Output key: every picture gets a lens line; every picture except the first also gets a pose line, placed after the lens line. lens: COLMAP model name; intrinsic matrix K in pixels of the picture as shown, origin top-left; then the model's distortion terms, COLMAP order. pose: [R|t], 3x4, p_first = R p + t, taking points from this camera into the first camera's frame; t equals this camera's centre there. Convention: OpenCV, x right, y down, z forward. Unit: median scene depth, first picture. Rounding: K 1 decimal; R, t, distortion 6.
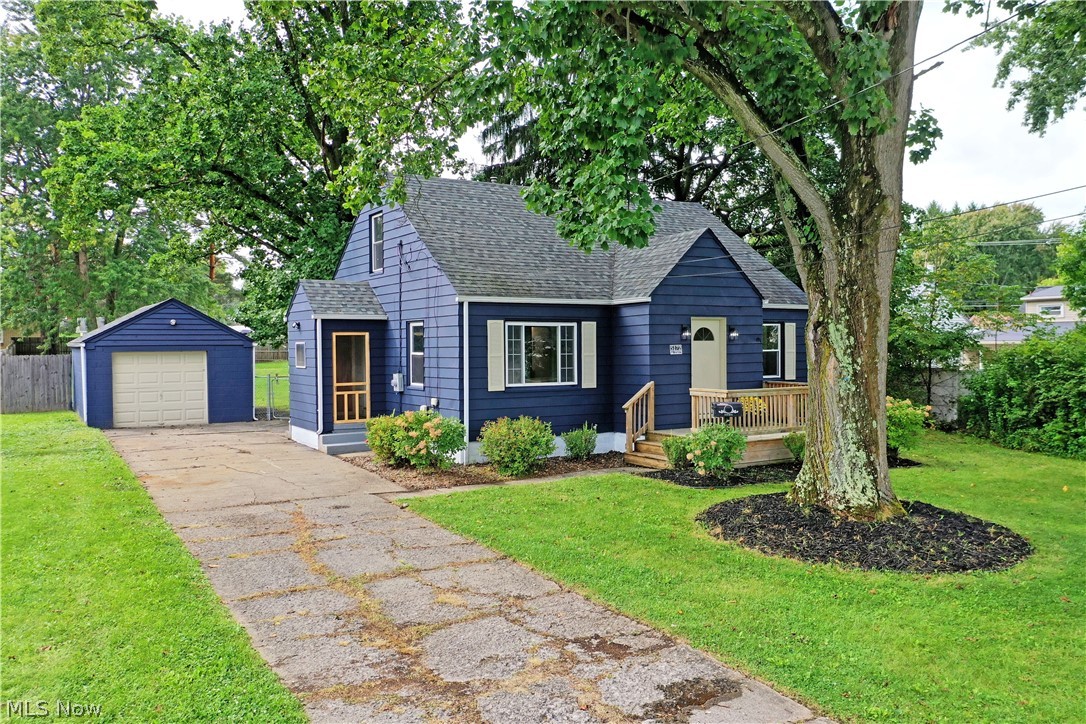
lens RADIAL K [[865.8, 0, 540.1], [0, 865.8, 360.8], [0, 0, 1]] dist [0.033410, -0.001583]
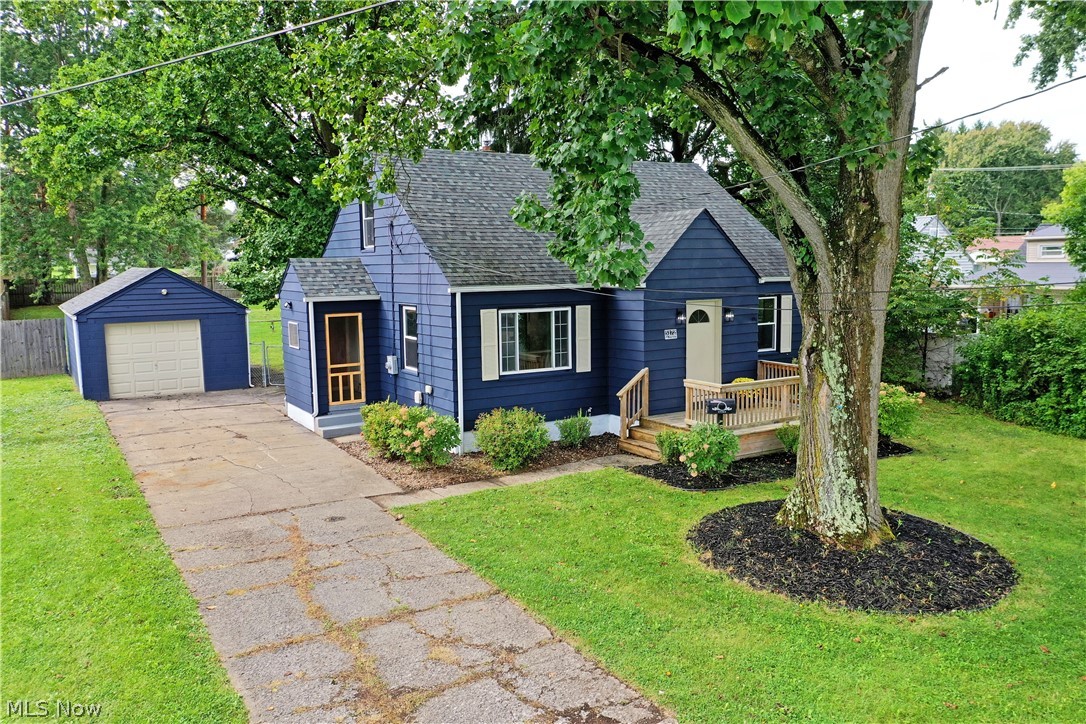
lens RADIAL K [[865.8, 0, 540.1], [0, 865.8, 360.8], [0, 0, 1]] dist [0.033410, -0.001583]
pose [[0.999972, -0.007294, 0.001473, 0.005566], [0.007118, 0.995338, 0.096187, -0.085630], [-0.002167, -0.096174, 0.995362, 0.008015]]
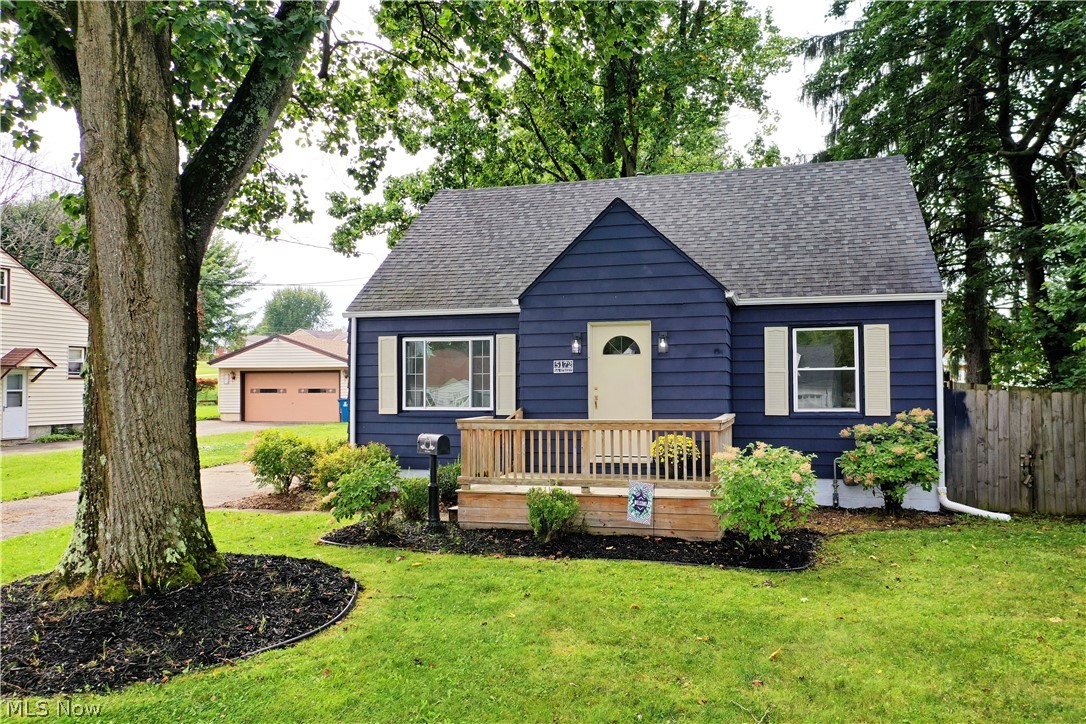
lens RADIAL K [[865.8, 0, 540.1], [0, 865.8, 360.8], [0, 0, 1]] dist [0.033410, -0.001583]
pose [[0.677903, -0.017966, -0.734932, 0.751866], [-0.010764, 0.999352, -0.034359, 0.008721], [0.735073, 0.031203, 0.677270, 0.514180]]
